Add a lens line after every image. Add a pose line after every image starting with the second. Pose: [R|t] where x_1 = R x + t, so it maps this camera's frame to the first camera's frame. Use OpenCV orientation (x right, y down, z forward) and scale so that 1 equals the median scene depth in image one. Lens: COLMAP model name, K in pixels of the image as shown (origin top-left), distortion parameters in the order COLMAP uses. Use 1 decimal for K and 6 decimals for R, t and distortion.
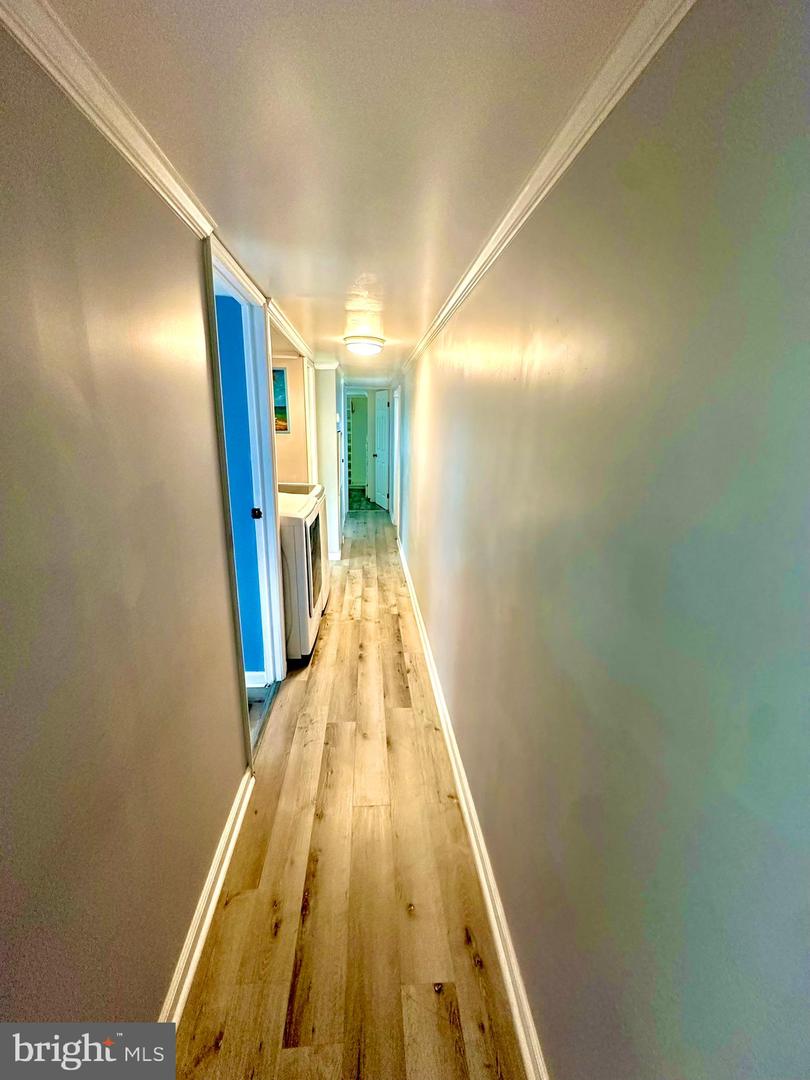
lens RADIAL K [[428.7, 0, 404.3], [0, 428.7, 538.7], [0, 0, 1]] dist [-0.003255, 0.001203]
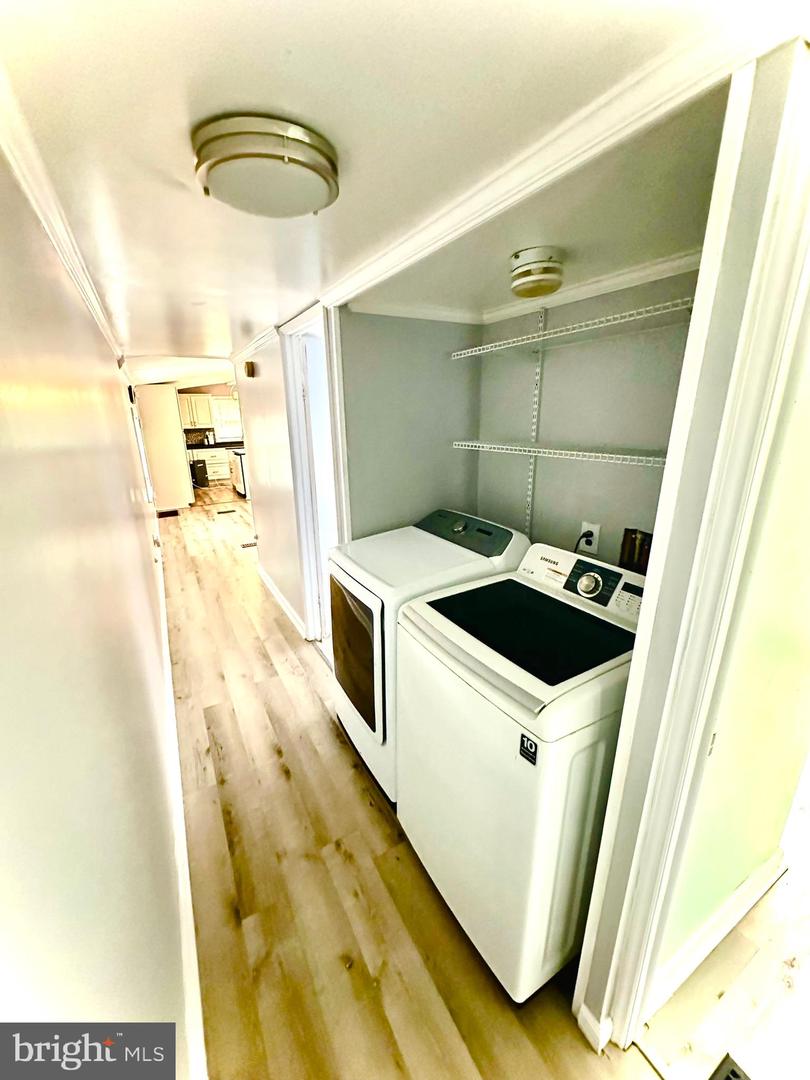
lens RADIAL K [[428.7, 0, 403.8], [0, 428.7, 541.7], [0, 0, 1]] dist [-0.003255, 0.001203]
pose [[-0.906152, 0.112786, -0.407637, -0.036020], [-0.114425, 0.862477, 0.492991, -0.412551], [0.407180, 0.493369, -0.768630, 1.444985]]
